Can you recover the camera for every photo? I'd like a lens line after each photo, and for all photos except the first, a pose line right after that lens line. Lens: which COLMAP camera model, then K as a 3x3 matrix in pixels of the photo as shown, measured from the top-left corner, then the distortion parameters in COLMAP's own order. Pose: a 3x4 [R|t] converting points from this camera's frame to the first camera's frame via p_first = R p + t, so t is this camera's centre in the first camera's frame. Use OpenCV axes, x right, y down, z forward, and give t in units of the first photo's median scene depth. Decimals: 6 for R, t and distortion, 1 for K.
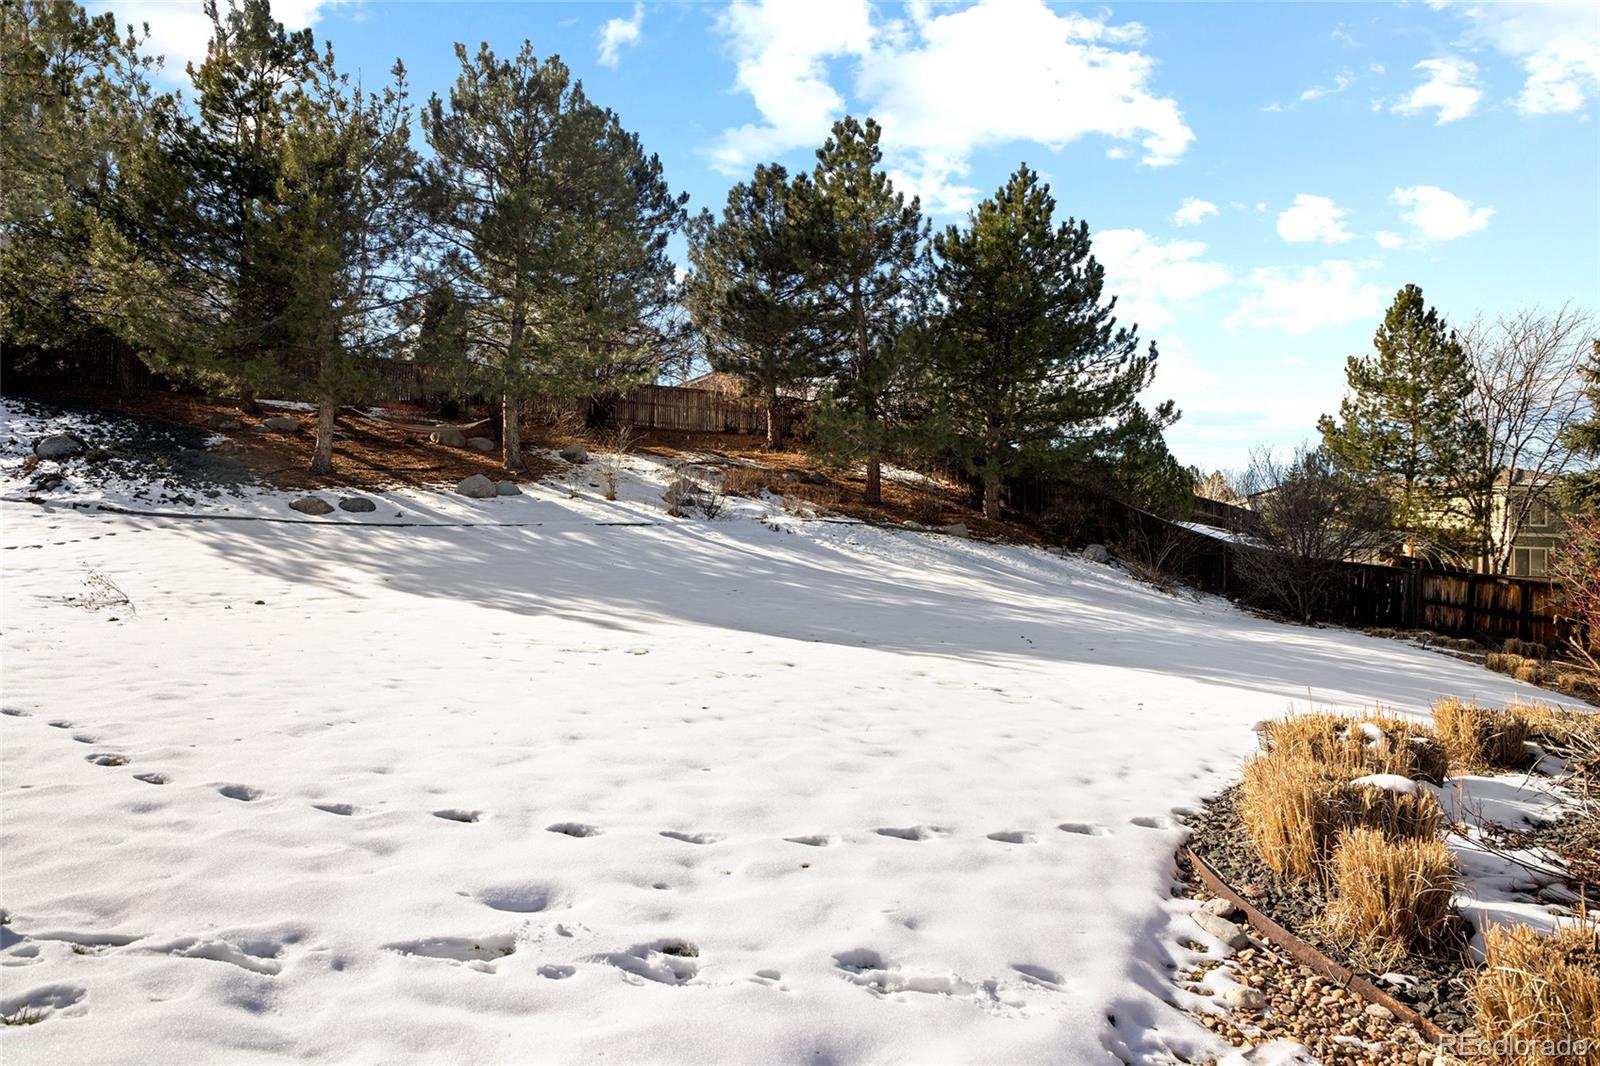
lens RADIAL K [[1104.2, 0, 802.4], [0, 1104.2, 590.7], [0, 0, 1]] dist [-0.051175, 0.004173]
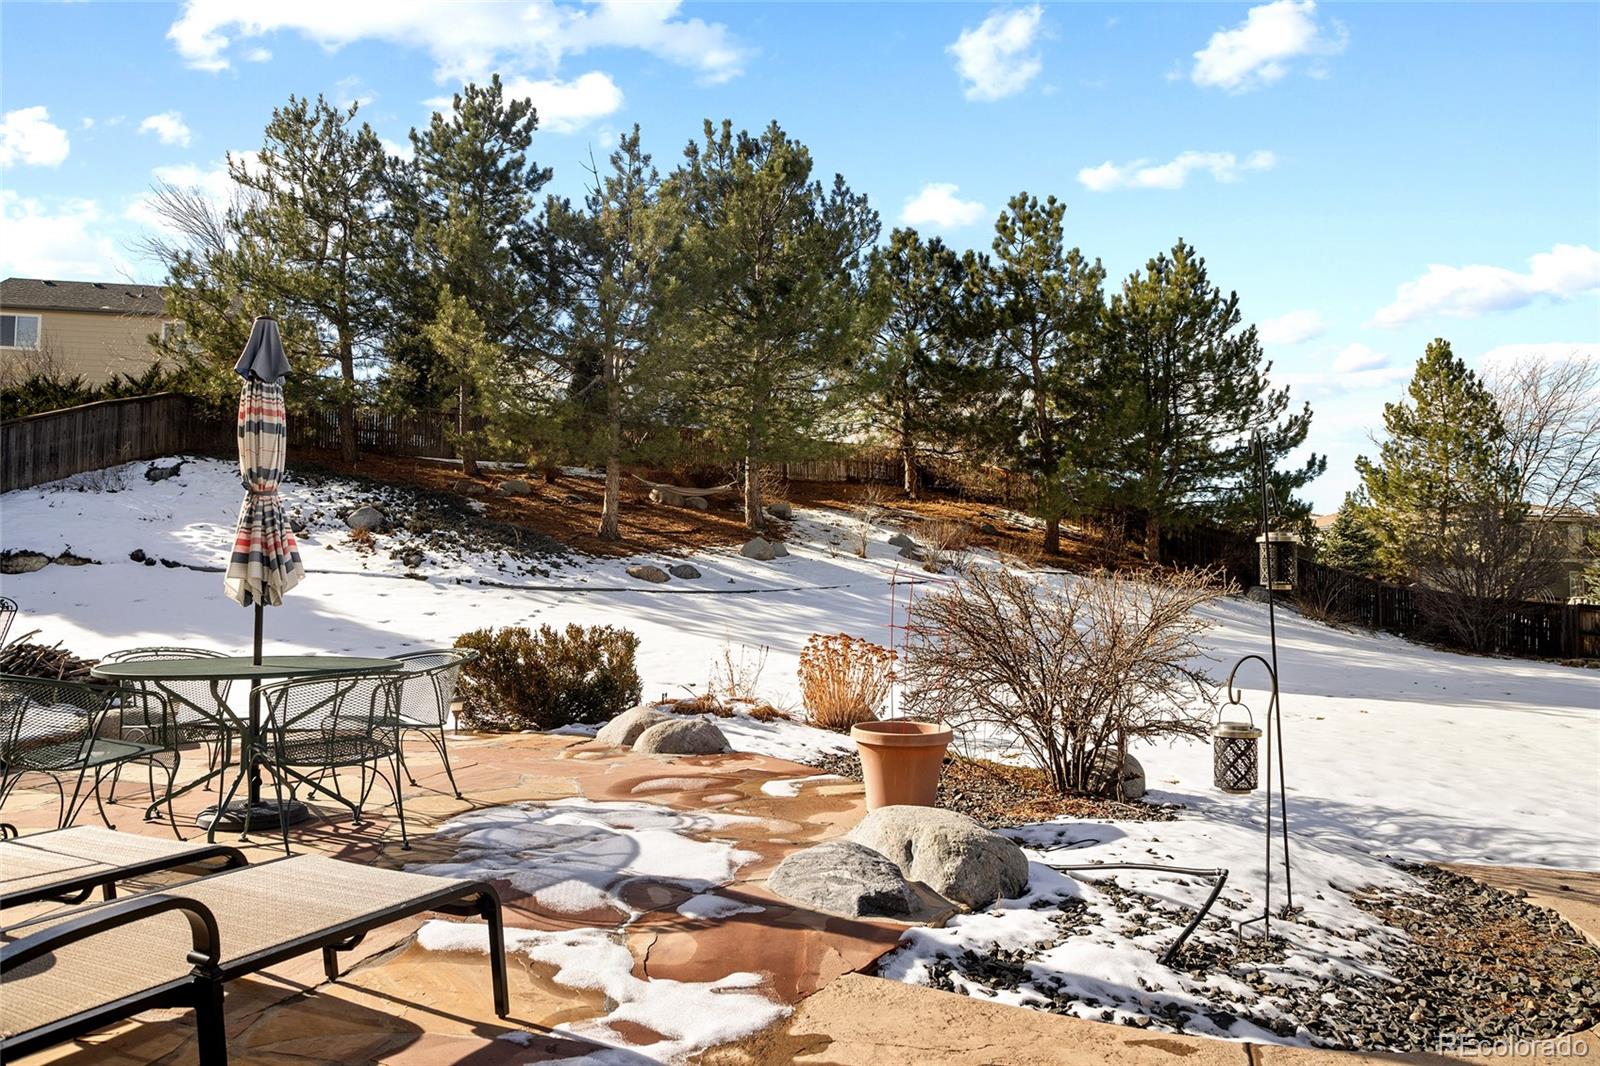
lens RADIAL K [[1104.2, 0, 802.4], [0, 1104.2, 590.7], [0, 0, 1]] dist [-0.051175, 0.004173]
pose [[0.994178, -0.023375, 0.105187, -0.296006], [0.025816, 0.999427, -0.021910, -0.025107], [-0.104614, 0.024498, 0.994211, -0.035759]]
